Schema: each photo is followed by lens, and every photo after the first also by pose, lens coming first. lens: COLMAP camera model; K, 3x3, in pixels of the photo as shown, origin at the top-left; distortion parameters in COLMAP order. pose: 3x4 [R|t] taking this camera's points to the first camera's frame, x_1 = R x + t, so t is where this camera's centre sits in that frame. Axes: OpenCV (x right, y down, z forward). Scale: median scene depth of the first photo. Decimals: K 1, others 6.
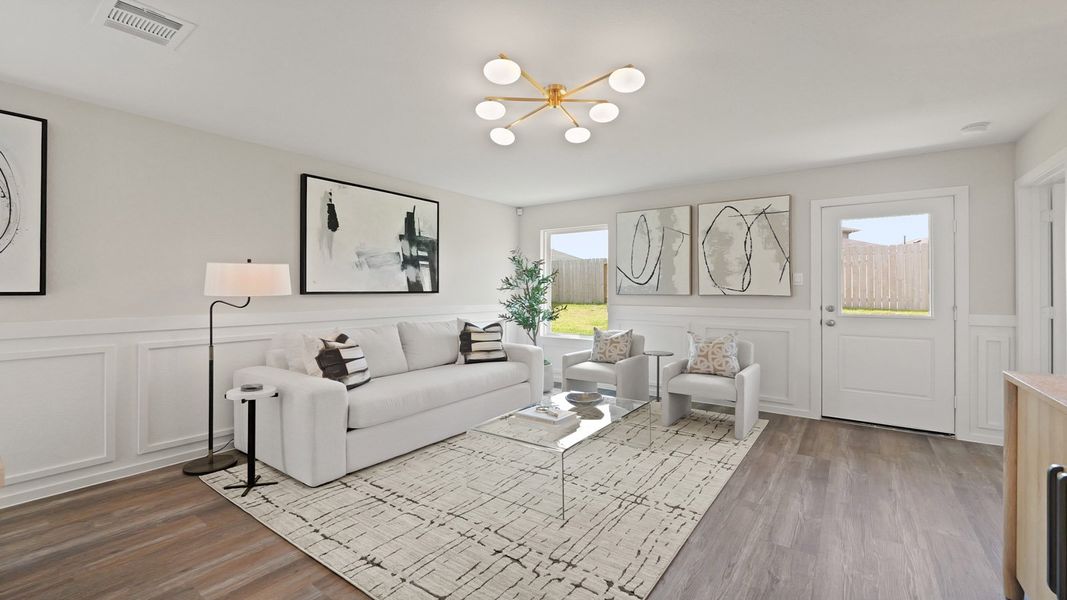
lens RADIAL K [[441.4, 0, 535.9], [0, 441.4, 292.4], [0, 0, 1]] dist [-0.010701, -0.000021]
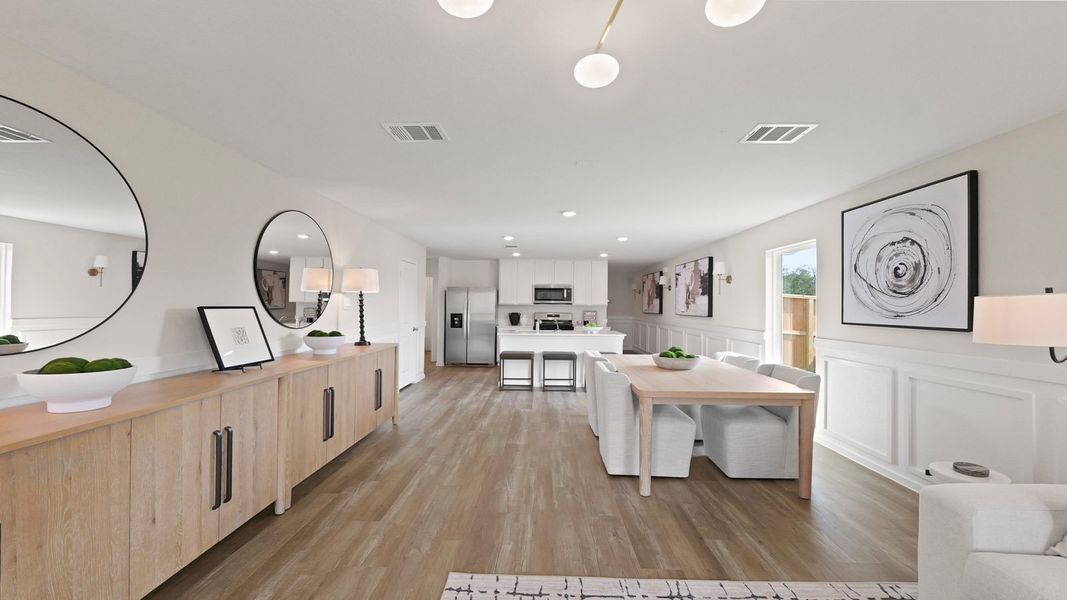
lens RADIAL K [[437.0, 0, 533.5], [0, 437.0, 300.0], [0, 0, 1]] dist [-0.007336, 0.000132]
pose [[-0.822546, -0.017173, -0.568439, 0.213572], [-0.014267, 0.999853, -0.009562, -0.026670], [0.568519, 0.000244, -0.822670, 0.714557]]
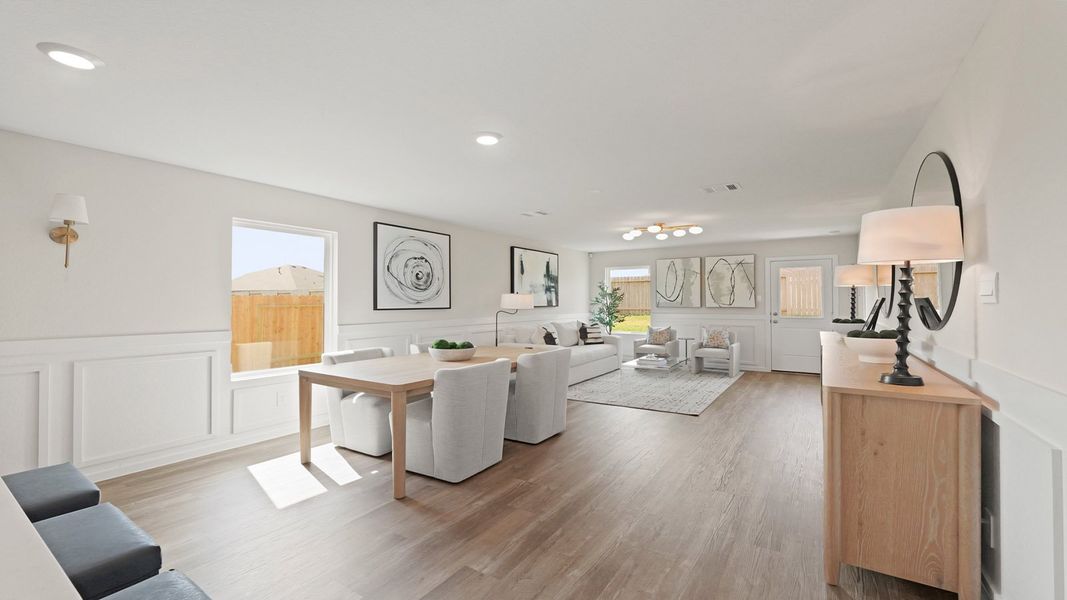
lens RADIAL K [[437.0, 0, 533.5], [0, 437.0, 300.0], [0, 0, 1]] dist [-0.007336, 0.000132]
pose [[0.998837, -0.003155, 0.048102, -0.442635], [0.003632, 0.999945, -0.009829, -0.009061], [-0.048068, 0.009992, 0.998794, -0.790868]]
